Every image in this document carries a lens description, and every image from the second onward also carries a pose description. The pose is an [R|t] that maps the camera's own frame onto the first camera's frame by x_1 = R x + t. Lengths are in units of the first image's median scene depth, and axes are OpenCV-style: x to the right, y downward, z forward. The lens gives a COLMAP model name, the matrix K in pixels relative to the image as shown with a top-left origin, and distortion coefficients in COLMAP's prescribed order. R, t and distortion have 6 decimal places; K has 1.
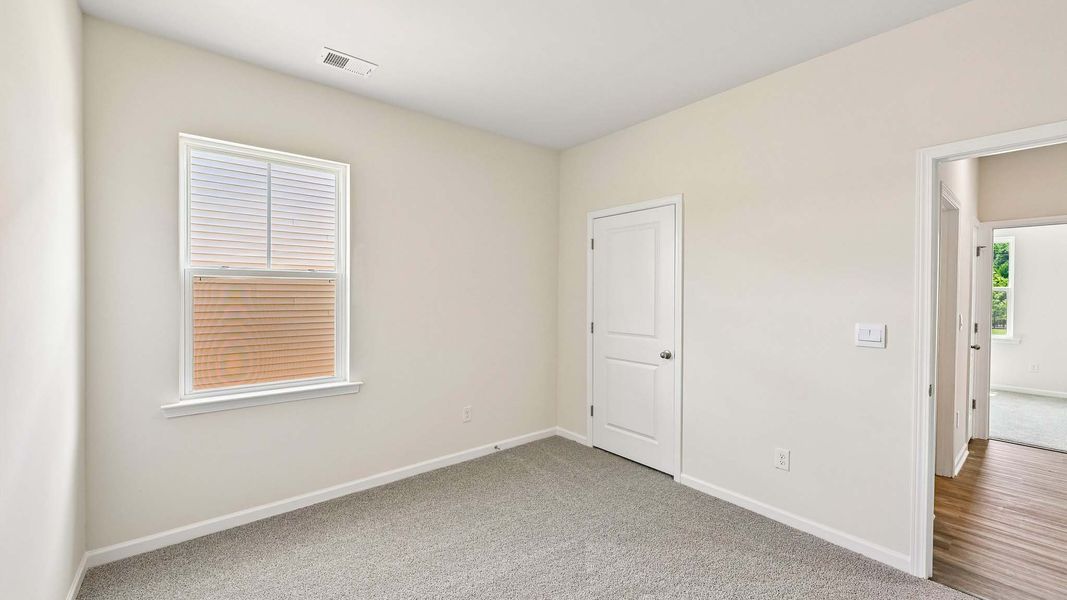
lens RADIAL K [[441.2, 0, 530.1], [0, 441.2, 298.1], [0, 0, 1]] dist [0.000826, -0.000275]
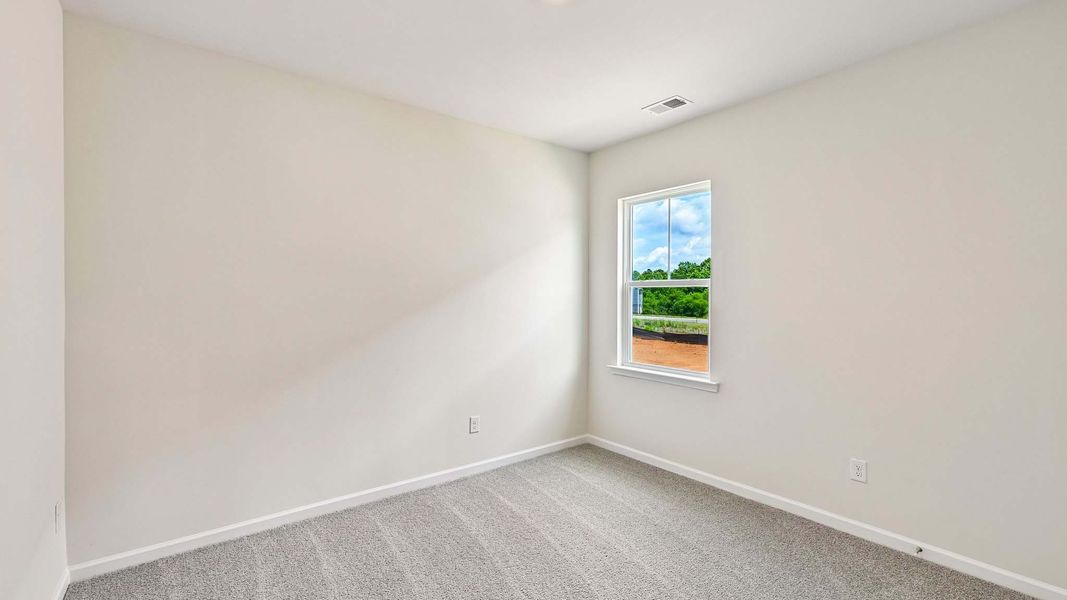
lens RADIAL K [[441.2, 0, 530.1], [0, 441.2, 298.1], [0, 0, 1]] dist [0.000826, -0.000275]
pose [[-0.014138, -0.001421, -0.999899, 0.708791], [-0.016125, 0.999869, -0.001193, -0.003008], [0.999770, 0.016107, -0.014159, 0.601629]]
